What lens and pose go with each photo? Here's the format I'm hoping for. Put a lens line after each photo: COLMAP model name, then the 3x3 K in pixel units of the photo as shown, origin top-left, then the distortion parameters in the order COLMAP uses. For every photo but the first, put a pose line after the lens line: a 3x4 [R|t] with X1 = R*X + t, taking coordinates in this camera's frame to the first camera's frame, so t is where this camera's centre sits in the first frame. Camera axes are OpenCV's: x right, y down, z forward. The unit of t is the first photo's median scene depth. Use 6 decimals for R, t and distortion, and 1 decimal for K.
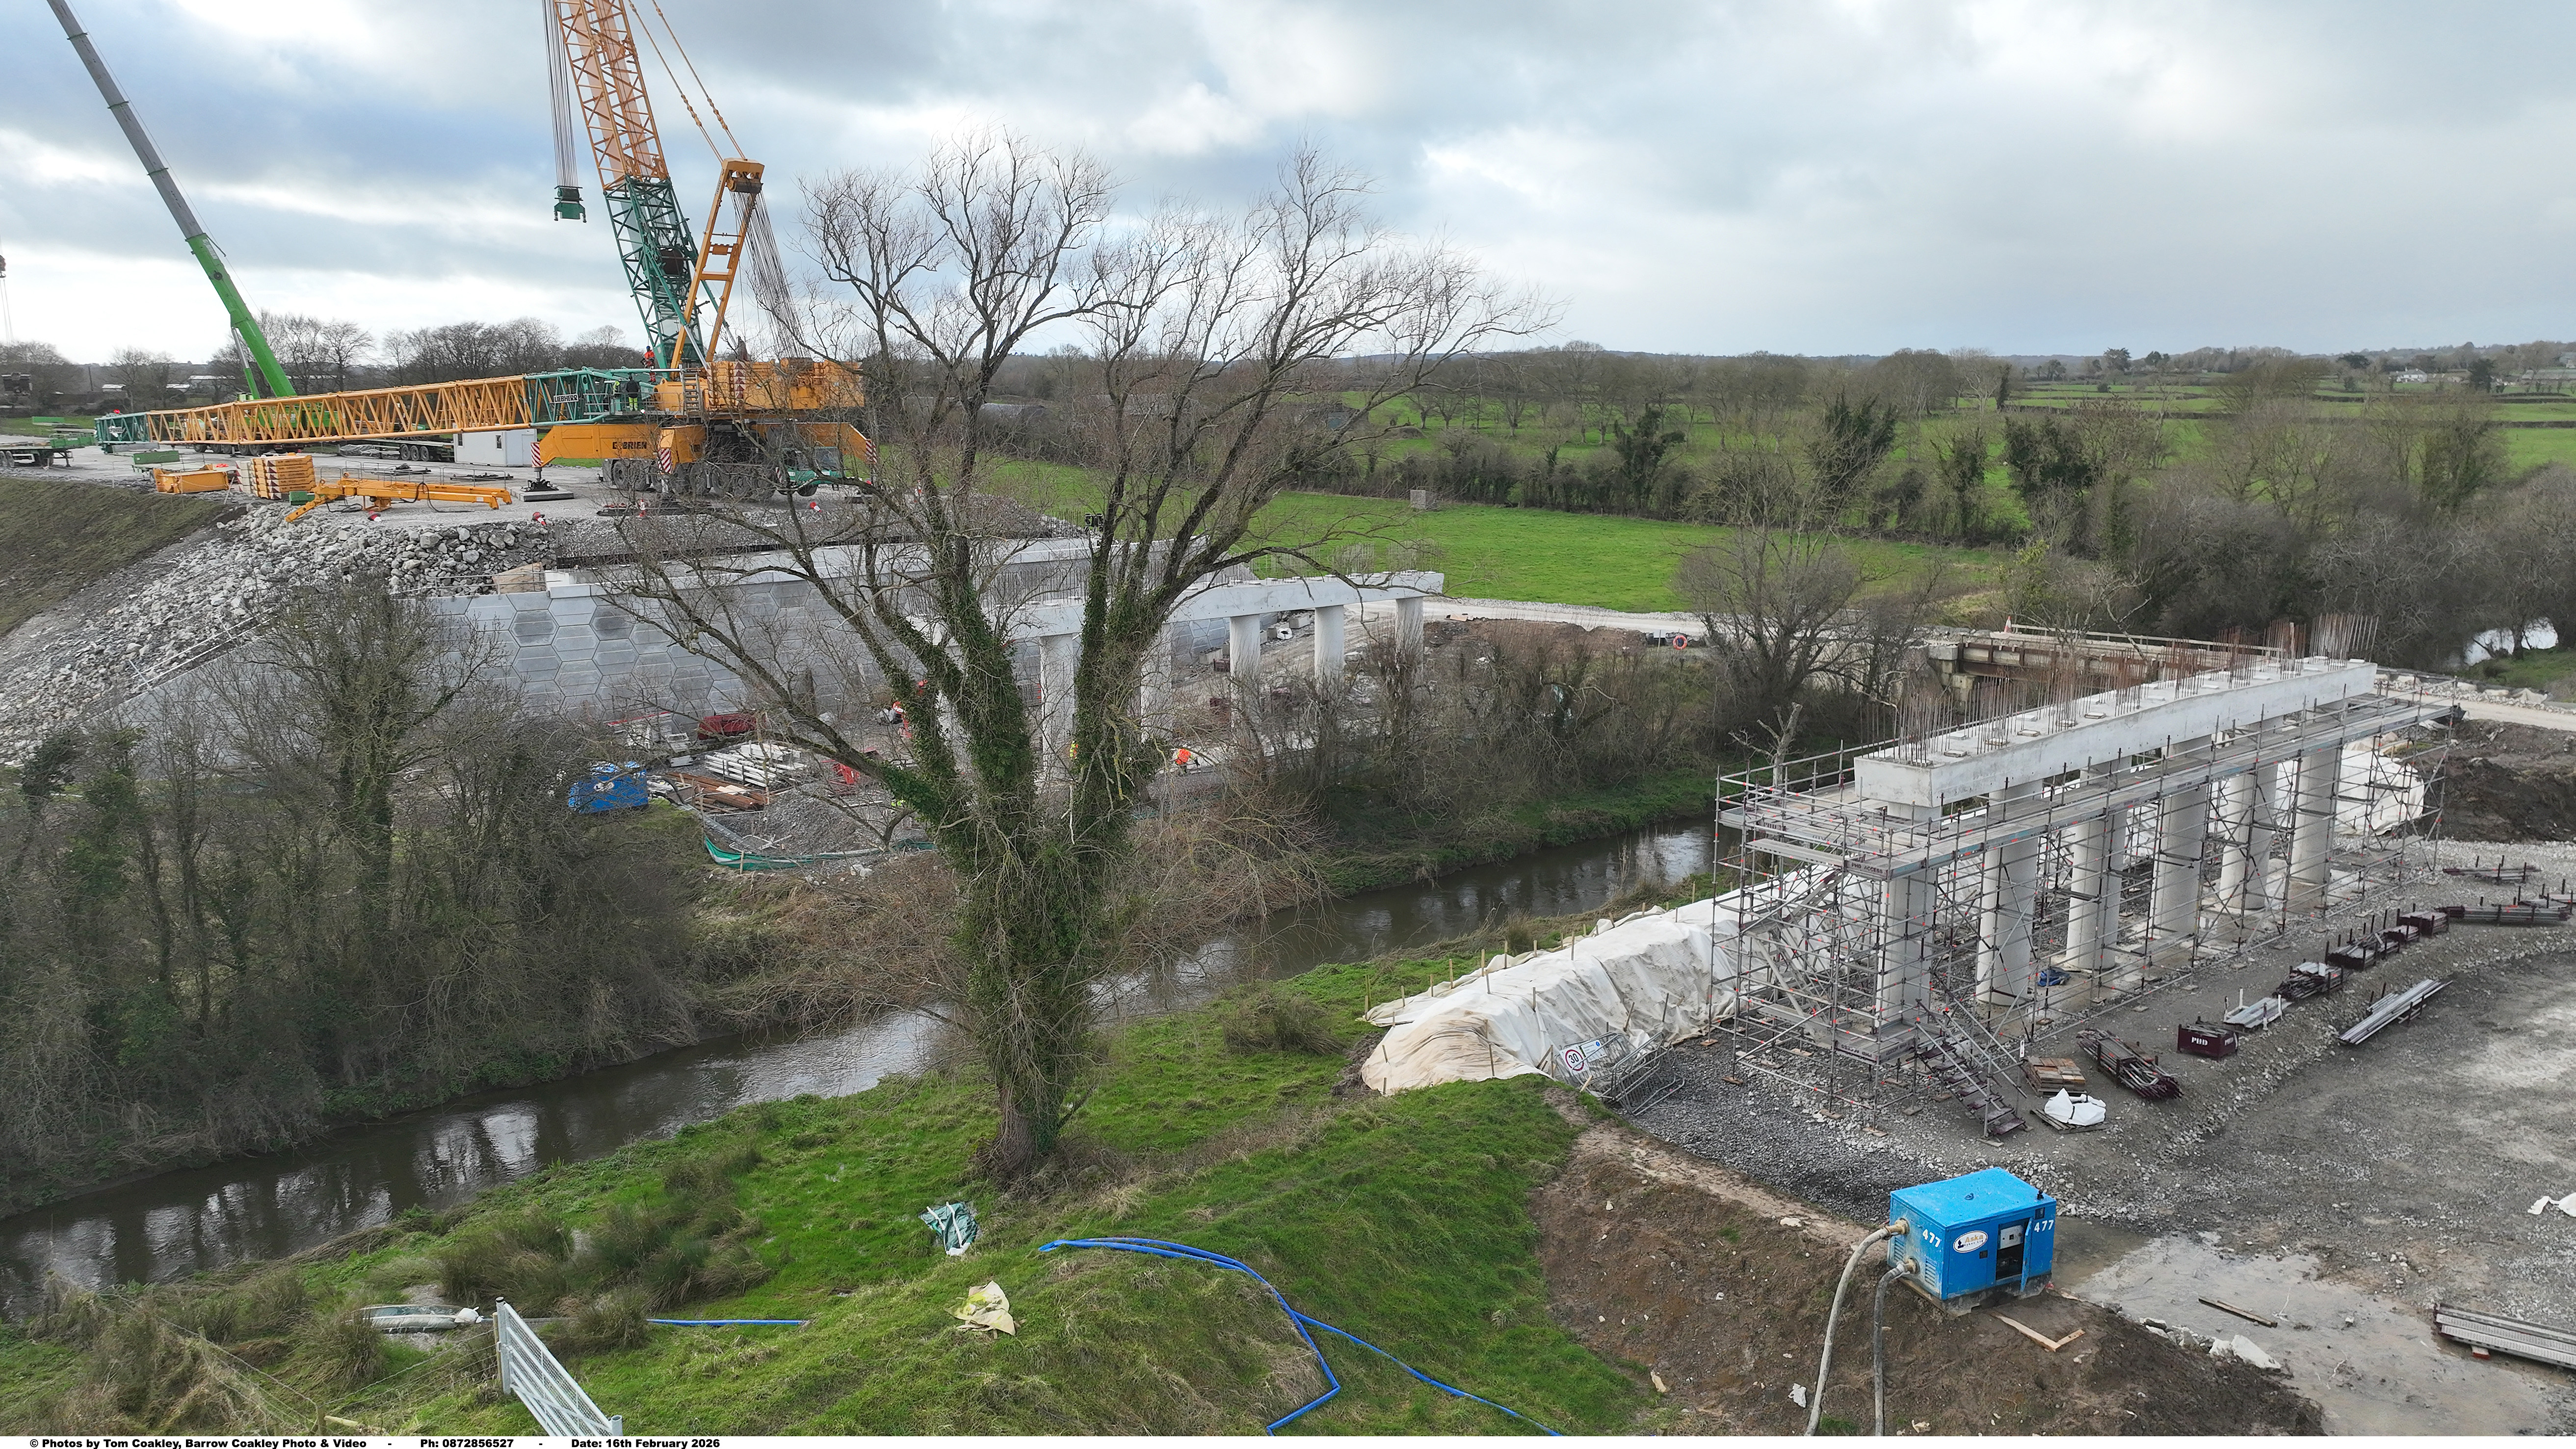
lens RADIAL K [[1822.0, 0, 1288.0], [0, 1822.0, 724.5], [0, 0, 1]] dist [0.001432, 0.021961]
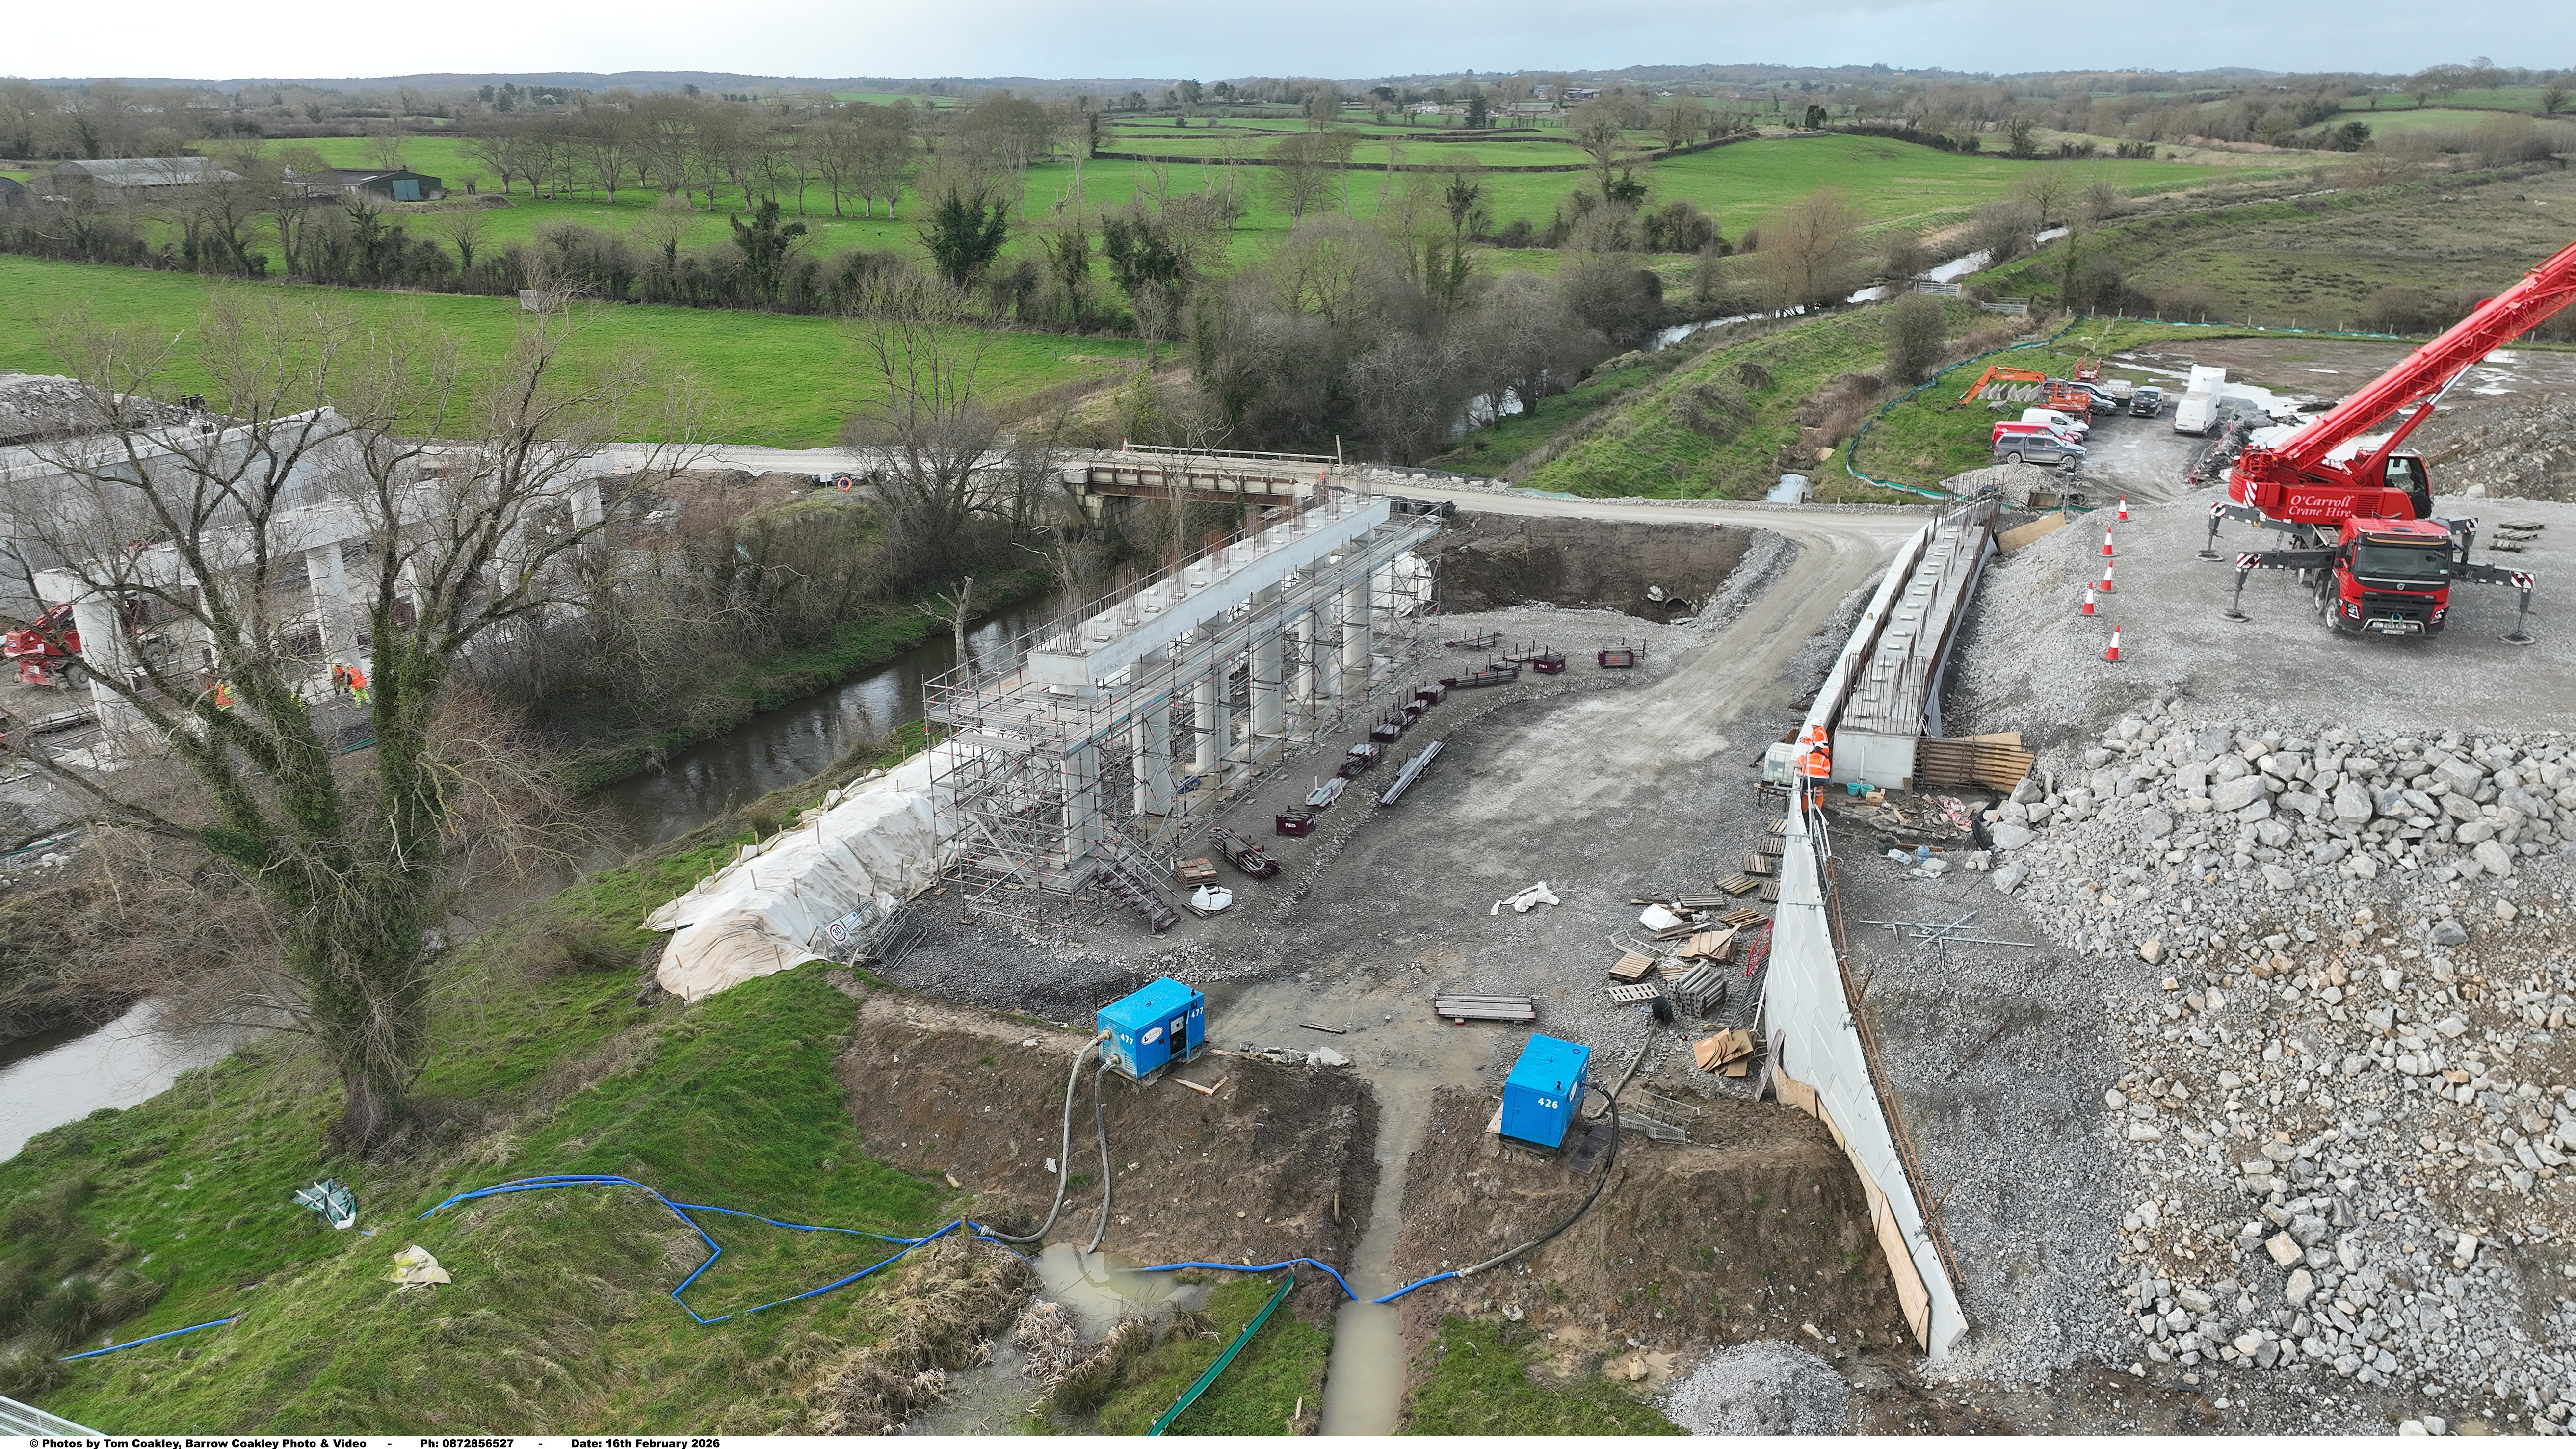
lens RADIAL K [[1824.4, 0, 1295.2], [0, 1824.4, 727.7], [0, 0, 1]] dist [-0.003762, 0.018865]
pose [[0.890177, -0.150939, 0.429887, -0.073354], [0.087459, 0.982593, 0.163896, -0.121860], [-0.447142, -0.108299, 0.887882, -0.205678]]
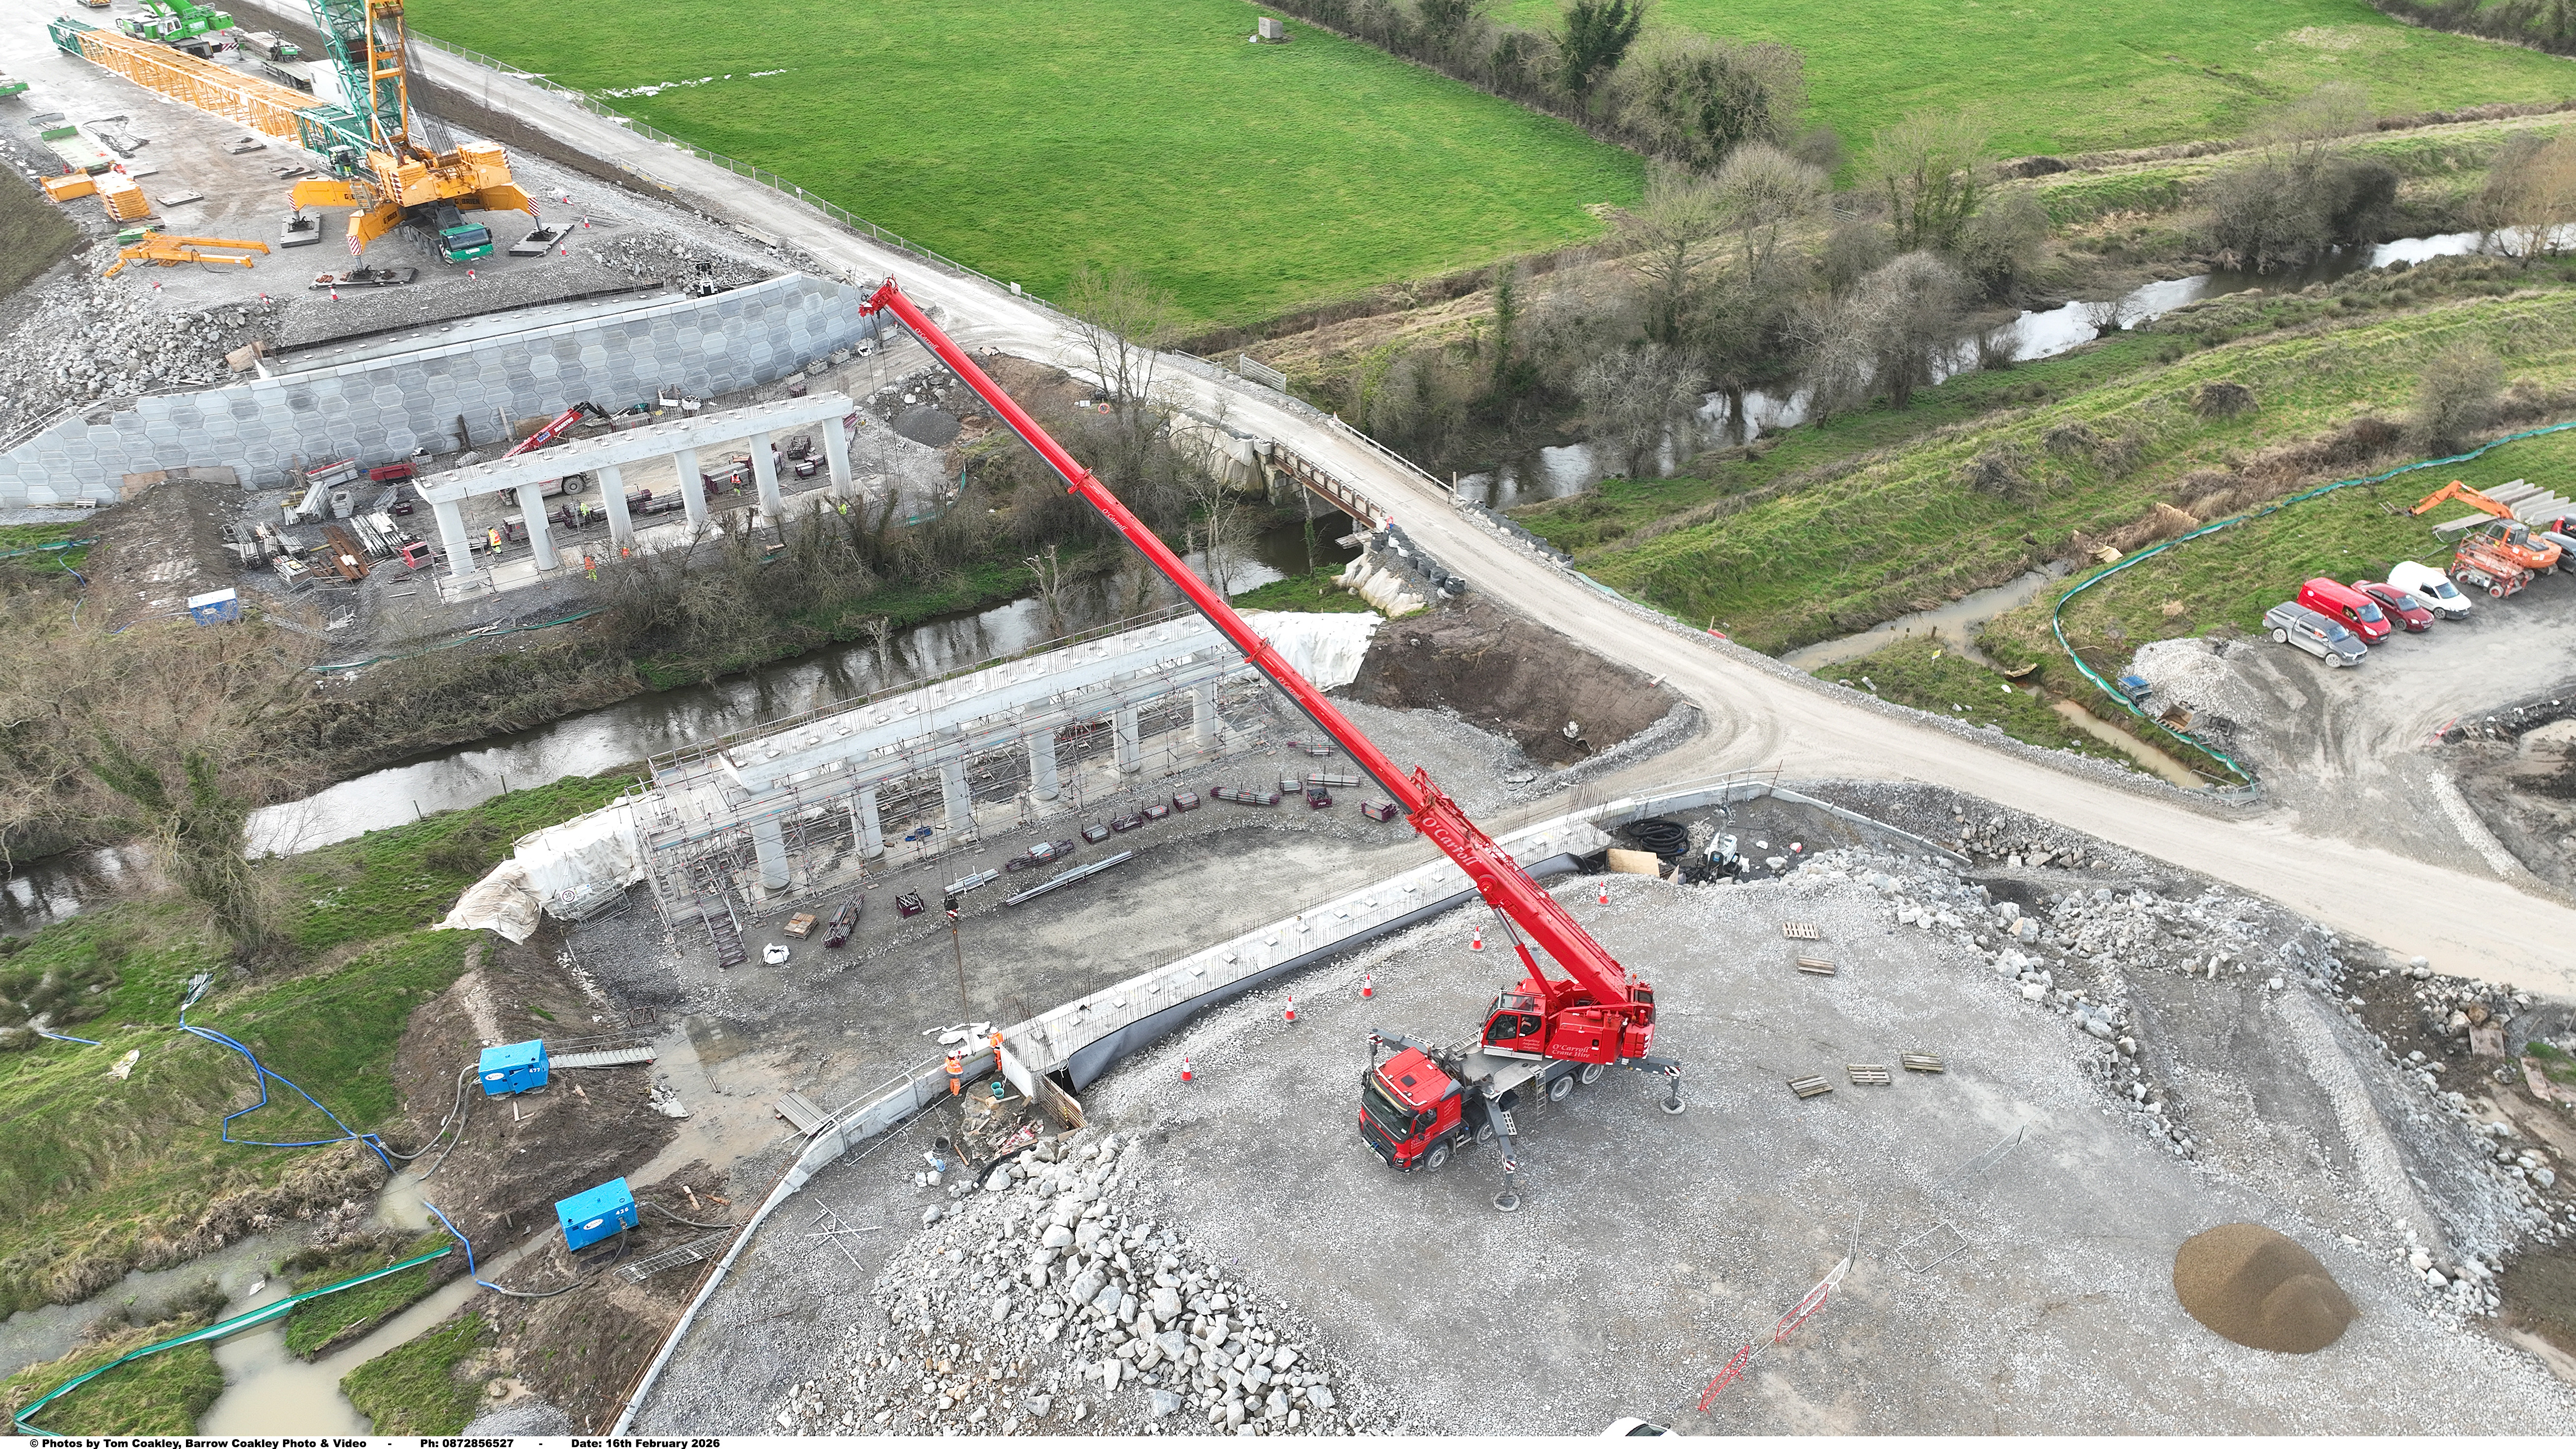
lens RADIAL K [[1837.8, 0, 1288.0], [0, 1837.8, 724.5], [0, 0, 1]] dist [-0.024448, 0.049582]
pose [[0.991194, 0.075001, -0.109131, 1.088633], [-0.027798, 0.923625, 0.382289, -0.738207], [0.129468, -0.375888, 0.917576, -0.622198]]
